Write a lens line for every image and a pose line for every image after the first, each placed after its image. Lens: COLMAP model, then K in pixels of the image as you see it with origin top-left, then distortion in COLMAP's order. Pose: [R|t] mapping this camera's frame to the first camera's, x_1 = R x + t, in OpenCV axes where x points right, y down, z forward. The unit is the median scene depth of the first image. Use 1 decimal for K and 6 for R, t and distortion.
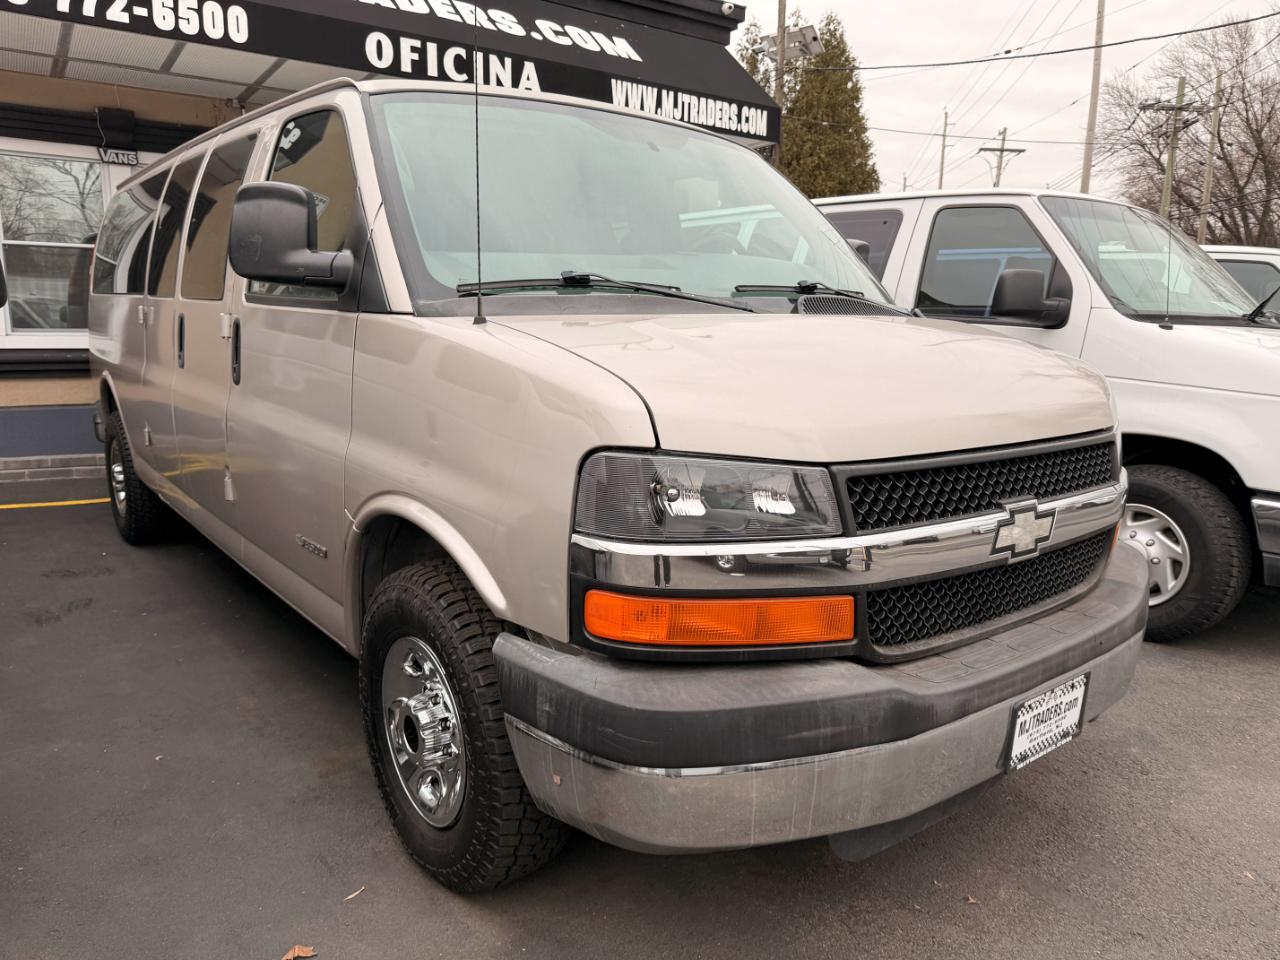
lens RADIAL K [[960.3, 0, 648.9], [0, 960.3, 488.5], [0, 0, 1]] dist [0.036372, -0.028837]
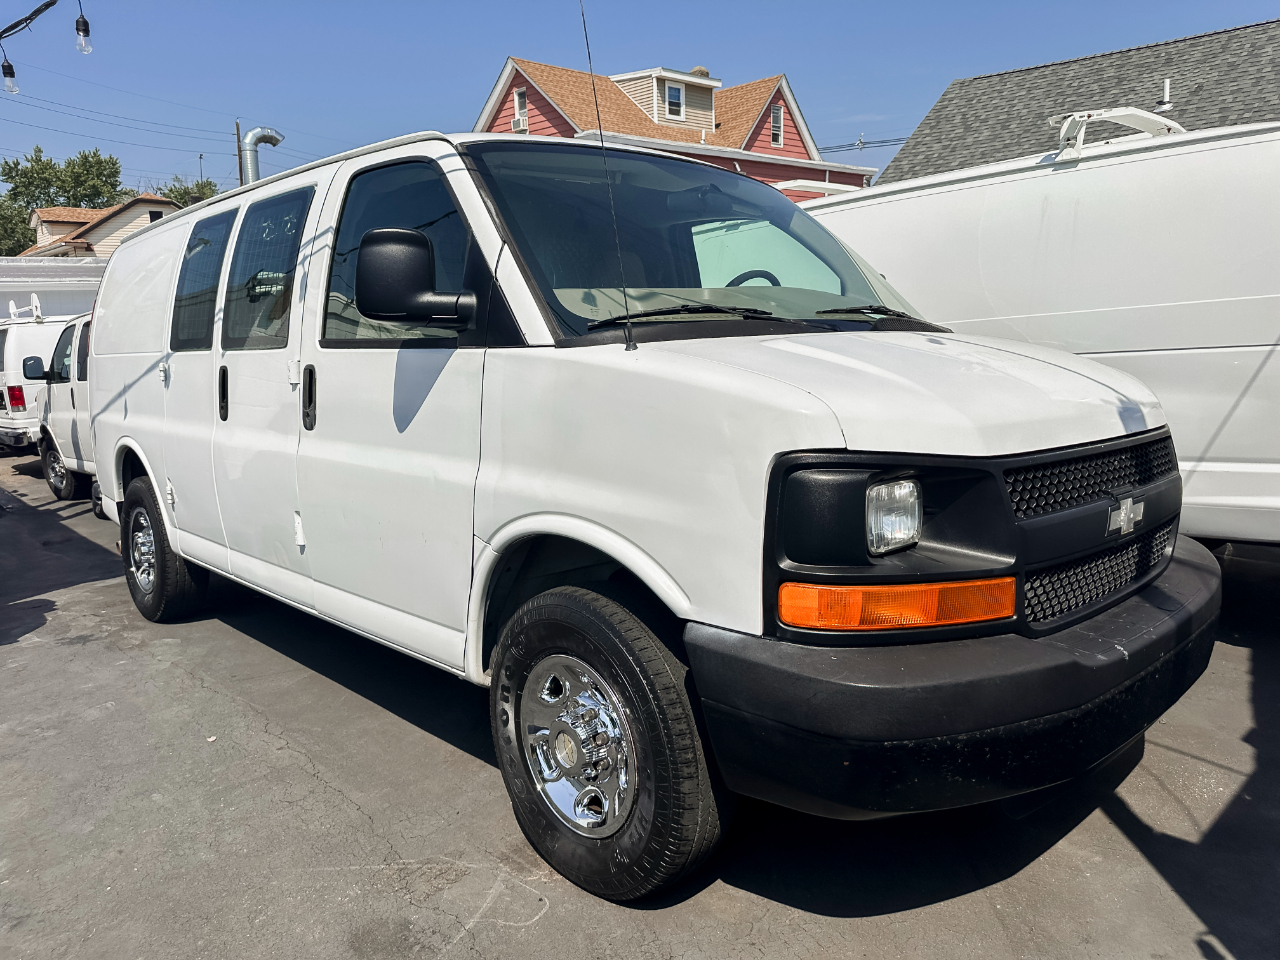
lens RADIAL K [[960.3, 0, 647.9], [0, 960.3, 472.5], [0, 0, 1]] dist [0.036372, -0.028837]
pose [[0.993815, -0.050605, 0.098850, -0.258450], [0.056729, 0.996576, -0.060150, 0.029609], [-0.095467, 0.065386, 0.993283, -0.060567]]
